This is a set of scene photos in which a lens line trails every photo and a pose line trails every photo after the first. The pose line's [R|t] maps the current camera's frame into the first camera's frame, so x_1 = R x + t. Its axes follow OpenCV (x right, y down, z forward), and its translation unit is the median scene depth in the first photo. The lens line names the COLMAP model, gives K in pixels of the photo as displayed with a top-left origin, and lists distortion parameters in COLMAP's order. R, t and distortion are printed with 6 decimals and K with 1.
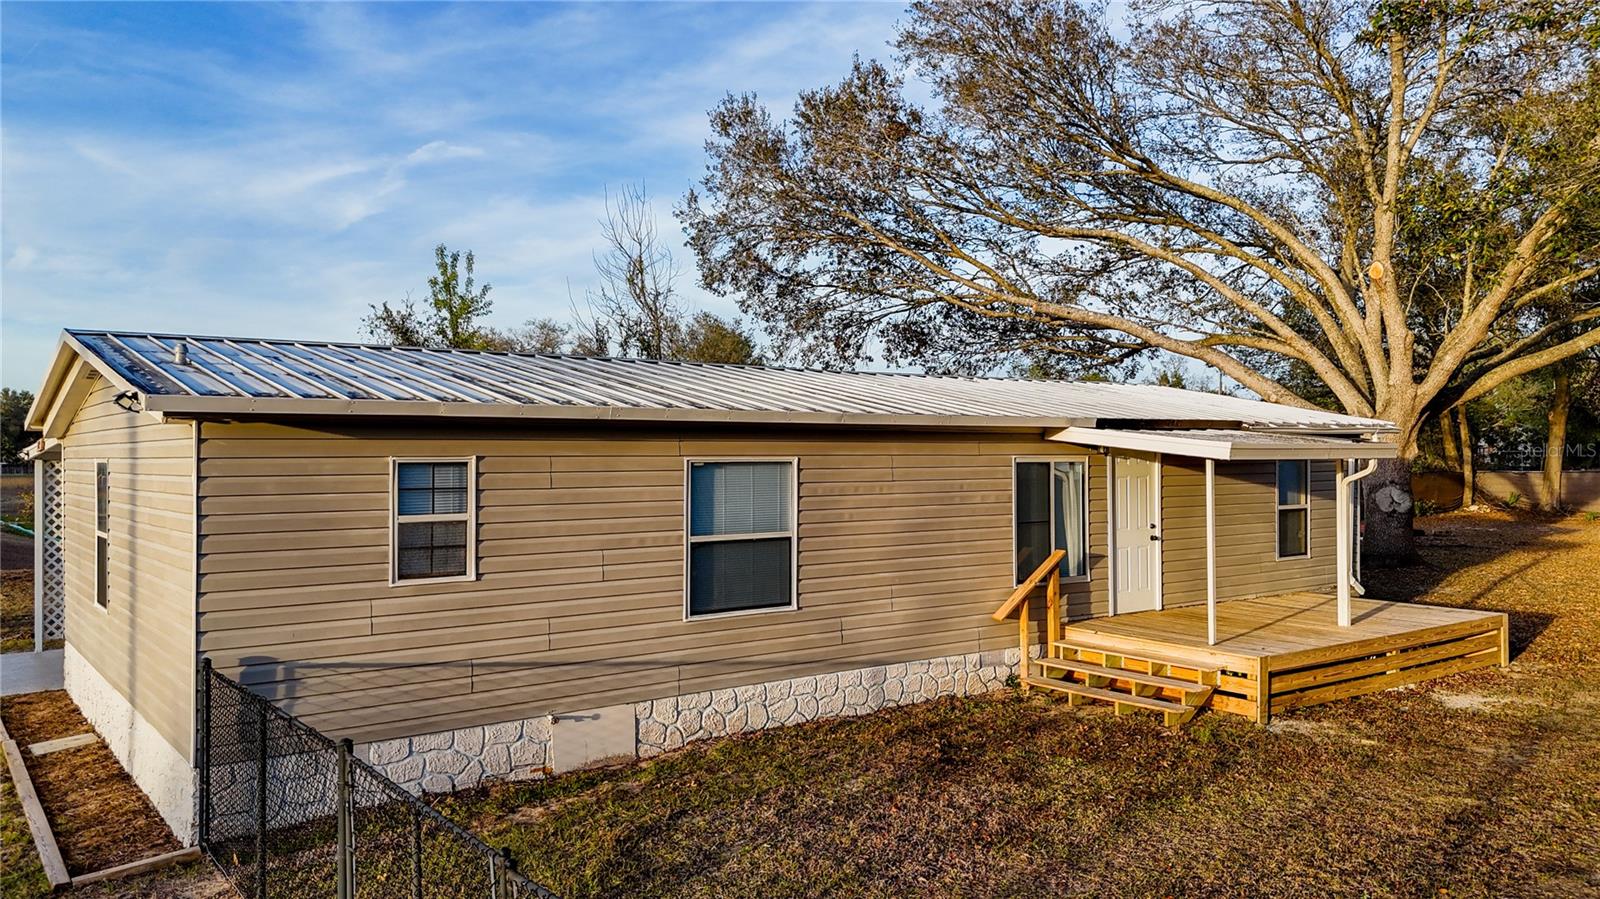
lens RADIAL K [[1188.4, 0, 806.1], [0, 1188.4, 452.9], [0, 0, 1]] dist [0.075701, -0.066088]
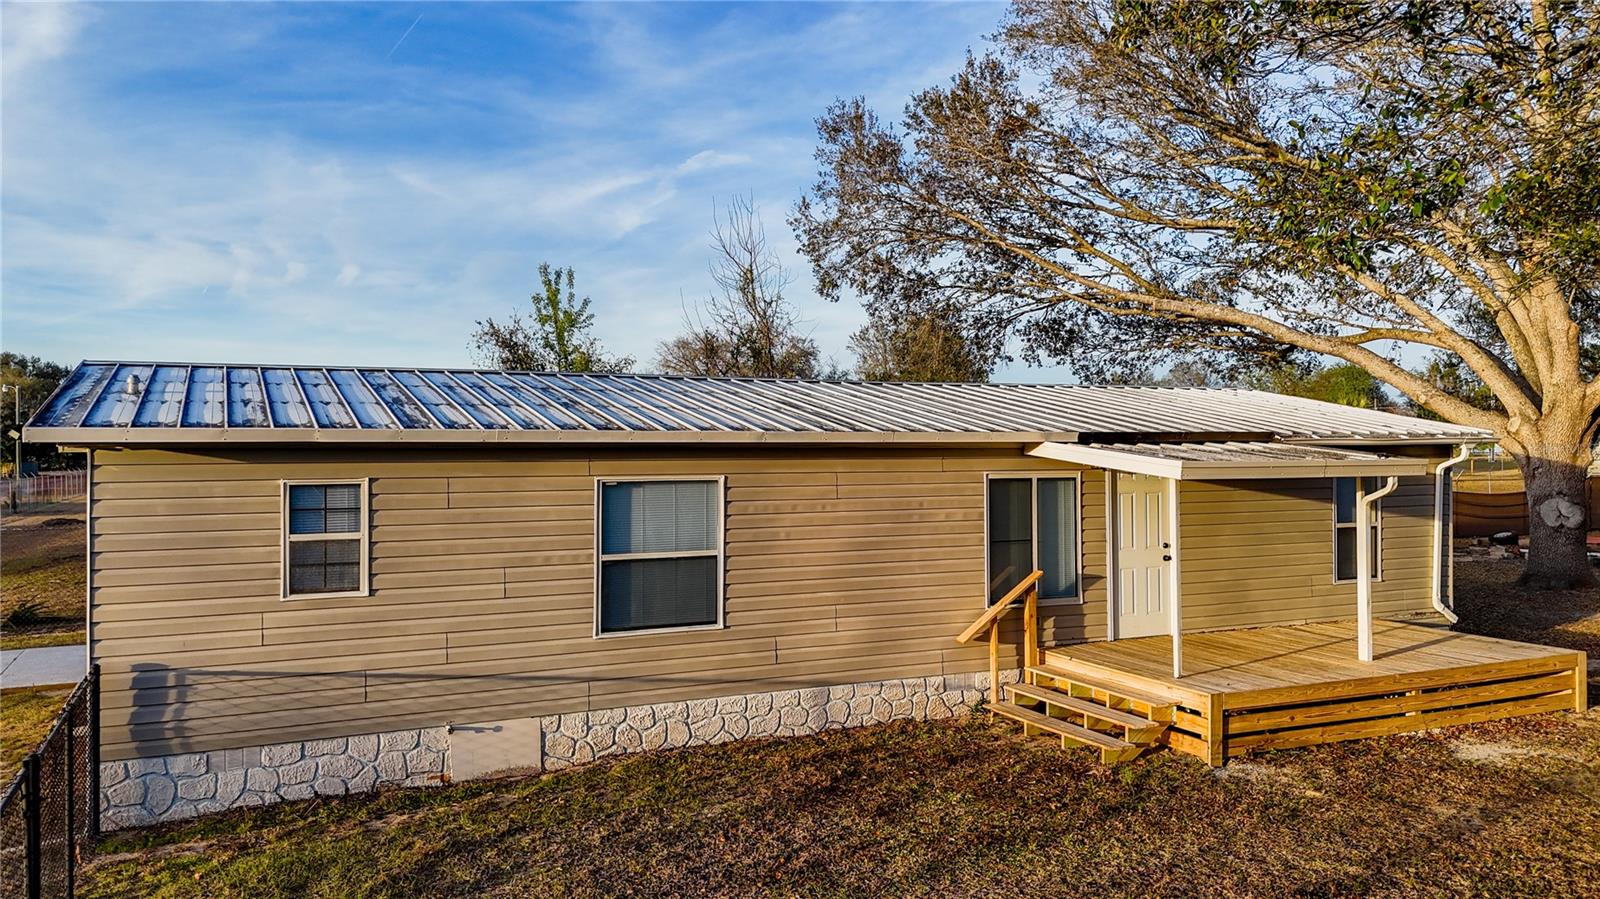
lens RADIAL K [[1188.4, 0, 807.4], [0, 1188.4, 449.1], [0, 0, 1]] dist [0.075701, -0.066088]
pose [[0.979063, -0.001126, -0.203556, 0.236543], [0.001243, 0.999999, 0.000444, -0.017026], [0.203555, -0.000688, 0.979063, 0.030634]]
